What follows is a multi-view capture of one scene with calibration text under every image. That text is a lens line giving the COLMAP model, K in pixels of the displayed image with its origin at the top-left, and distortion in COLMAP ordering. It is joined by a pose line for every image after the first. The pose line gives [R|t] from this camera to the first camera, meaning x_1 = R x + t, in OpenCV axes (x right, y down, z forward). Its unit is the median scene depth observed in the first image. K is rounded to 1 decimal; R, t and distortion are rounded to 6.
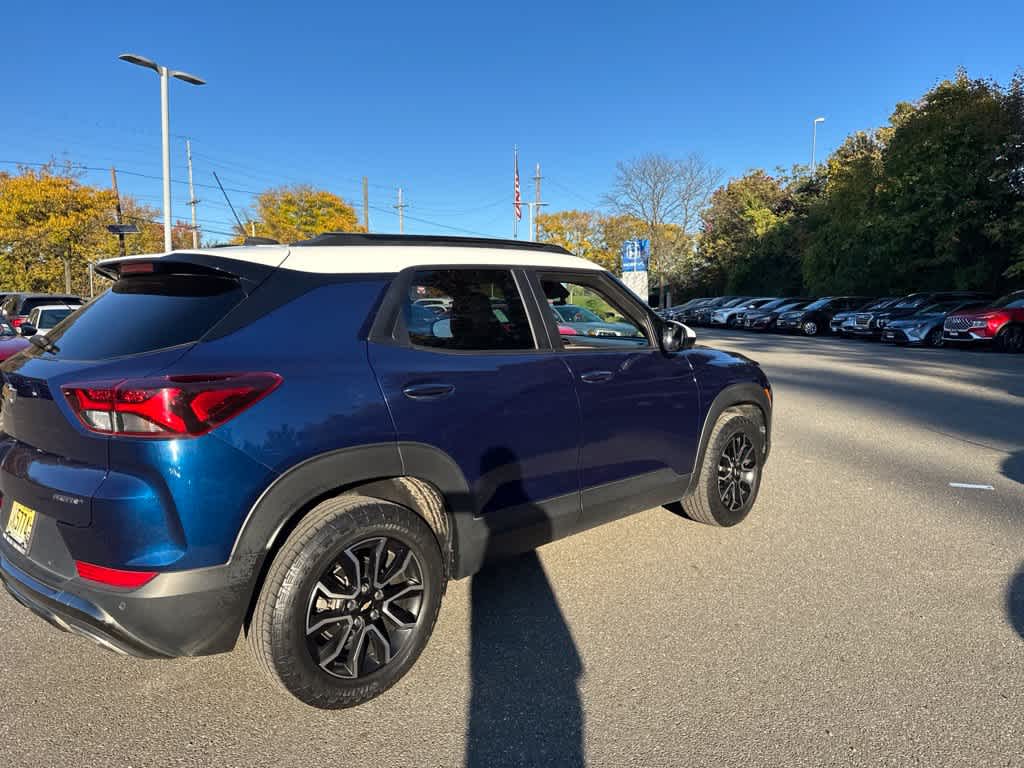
lens RADIAL K [[720.0, 0, 518.3], [0, 720.0, 389.6], [0, 0, 1]] dist [0.085005, -0.109977]
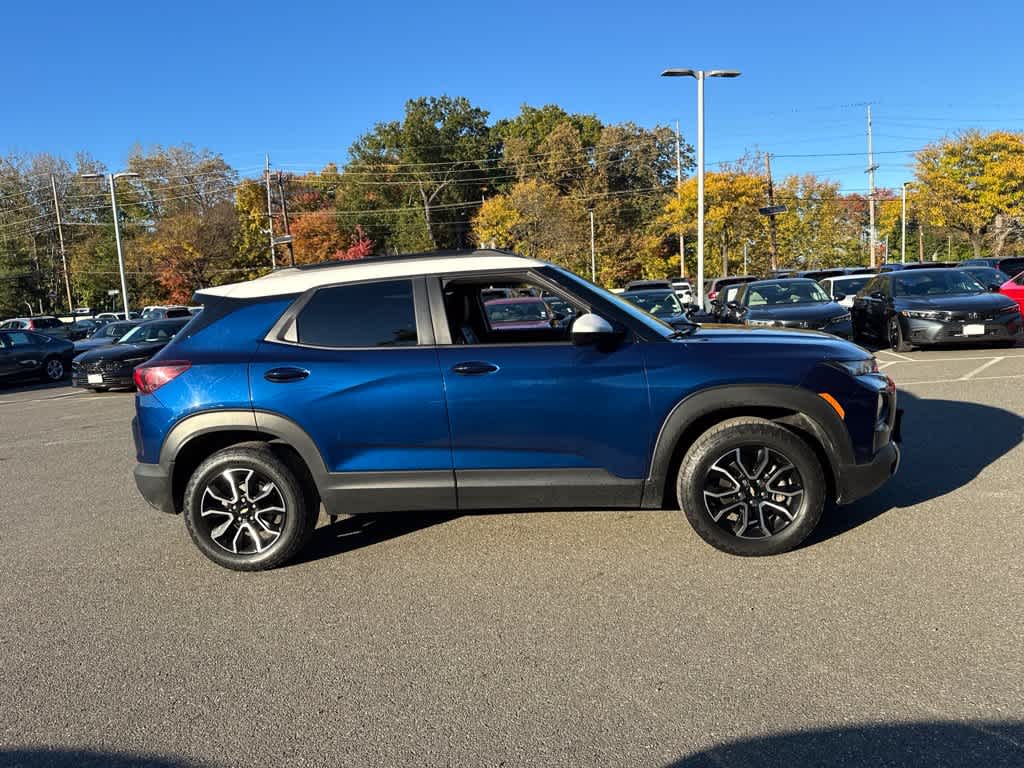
lens RADIAL K [[713.3, 0, 504.8], [0, 713.3, 396.7], [0, 0, 1]] dist [0.142182, -0.248745]
pose [[0.605397, 0.072817, -0.792586, 0.928802], [-0.029374, 0.997172, 0.069176, -0.051689], [0.795382, -0.018597, 0.605824, 0.341294]]
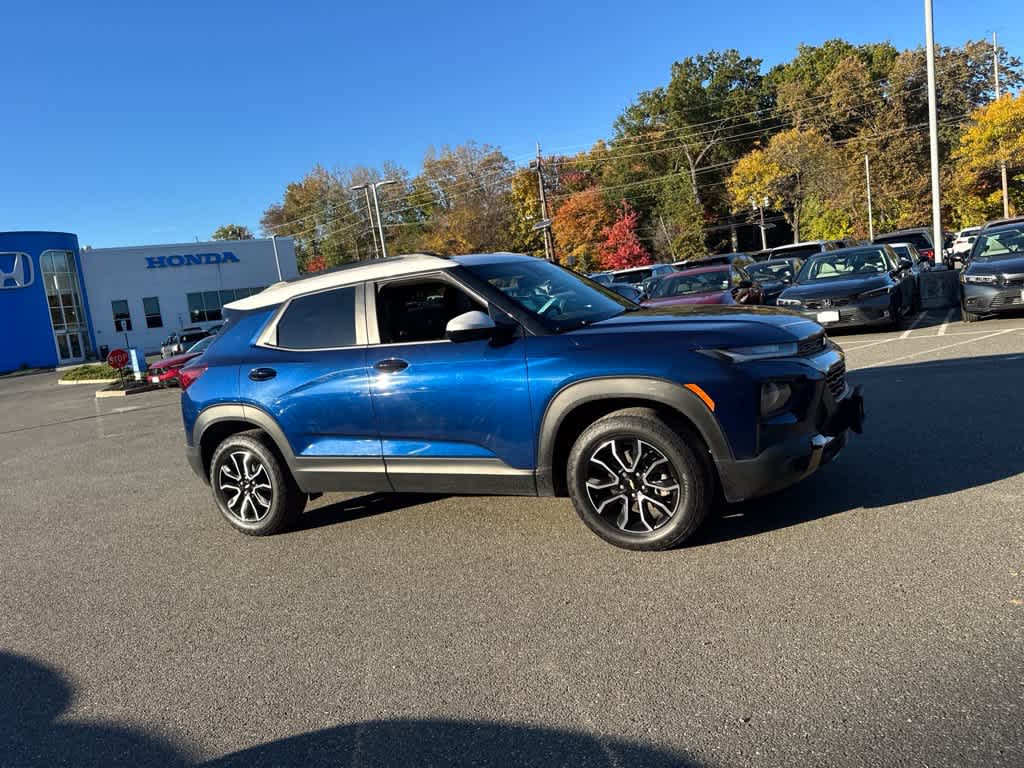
lens RADIAL K [[720.0, 0, 518.3], [0, 720.0, 389.6], [0, 0, 1]] dist [0.085005, -0.109977]
pose [[0.271993, 0.089456, -0.958132, 1.217531], [0.023433, 0.994759, 0.099527, -0.088078], [0.962014, -0.049522, 0.268471, 0.789891]]
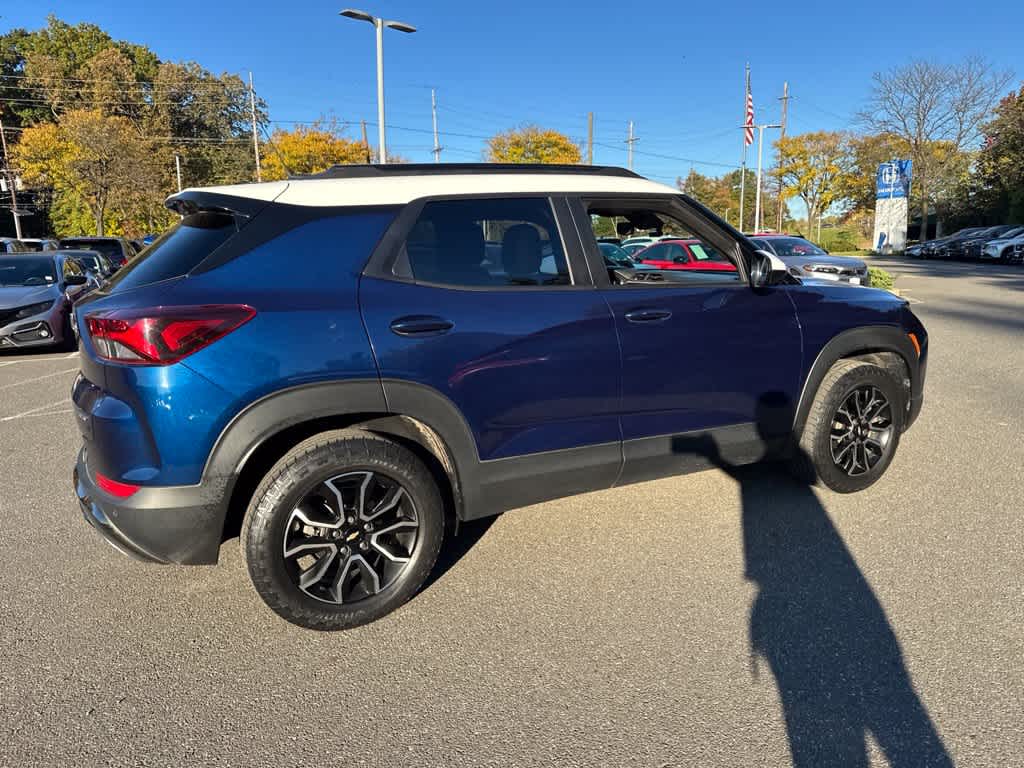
lens RADIAL K [[720.0, 0, 518.3], [0, 720.0, 389.6], [0, 0, 1]] dist [0.085005, -0.109977]
pose [[0.952039, 0.045904, -0.302514, 0.212474], [-0.020516, 0.996034, 0.086574, -0.001155], [0.305289, -0.076216, 0.949205, 0.080200]]
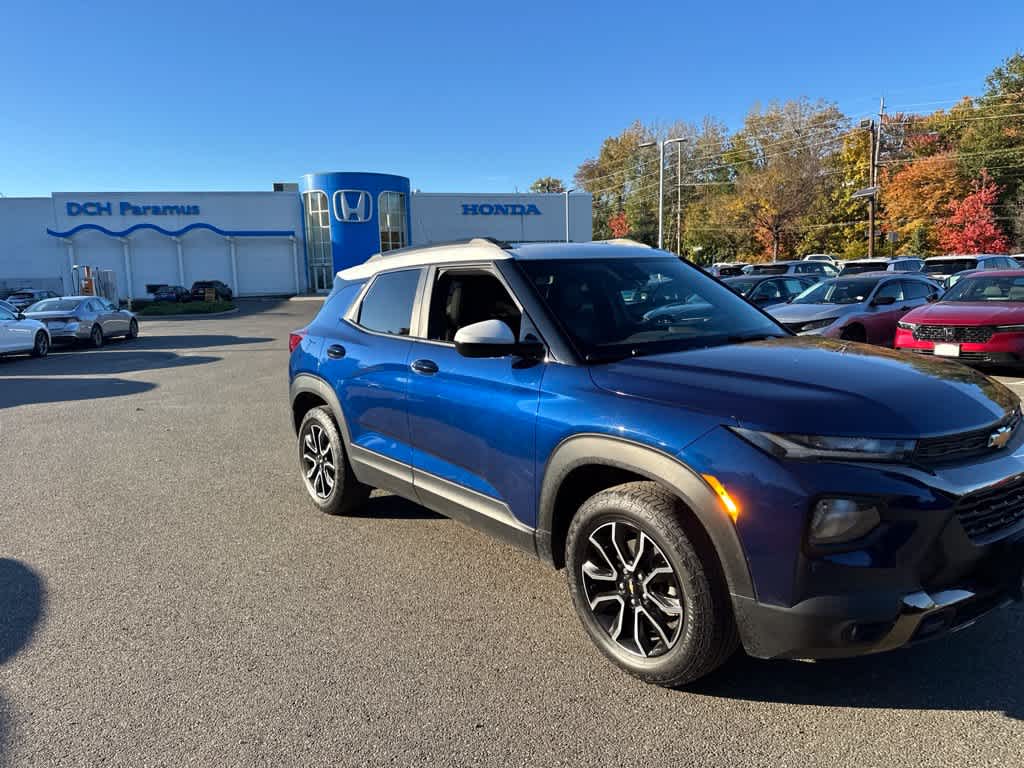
lens RADIAL K [[720.0, 0, 518.3], [0, 720.0, 389.6], [0, 0, 1]] dist [0.085005, -0.109977]
pose [[-0.132289, 0.154347, -0.979120, 1.032177], [-0.084005, 0.982502, 0.166230, -0.157067], [0.987645, 0.104242, -0.117008, 1.128040]]
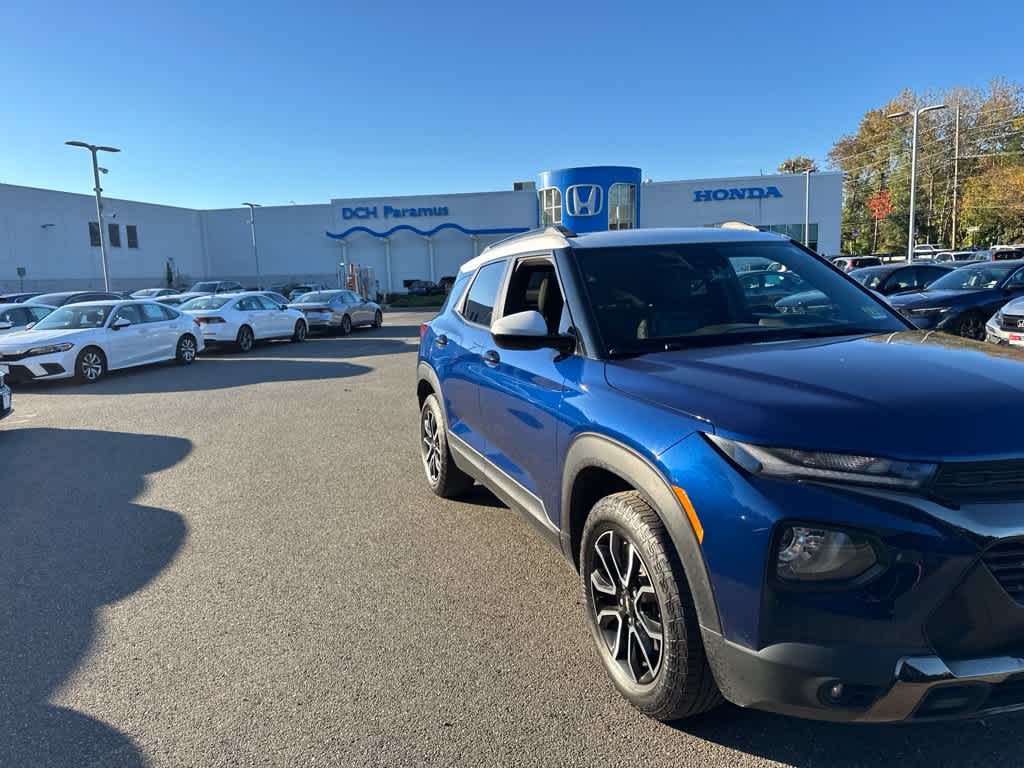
lens RADIAL K [[717.8, 0, 524.2], [0, 717.8, 384.3], [0, 0, 1]] dist [0.102691, -0.127231]
pose [[-0.433811, 0.148489, -0.888684, 0.942980], [-0.061820, 0.979097, 0.193773, -0.169859], [0.898880, 0.139000, -0.415564, 1.324833]]
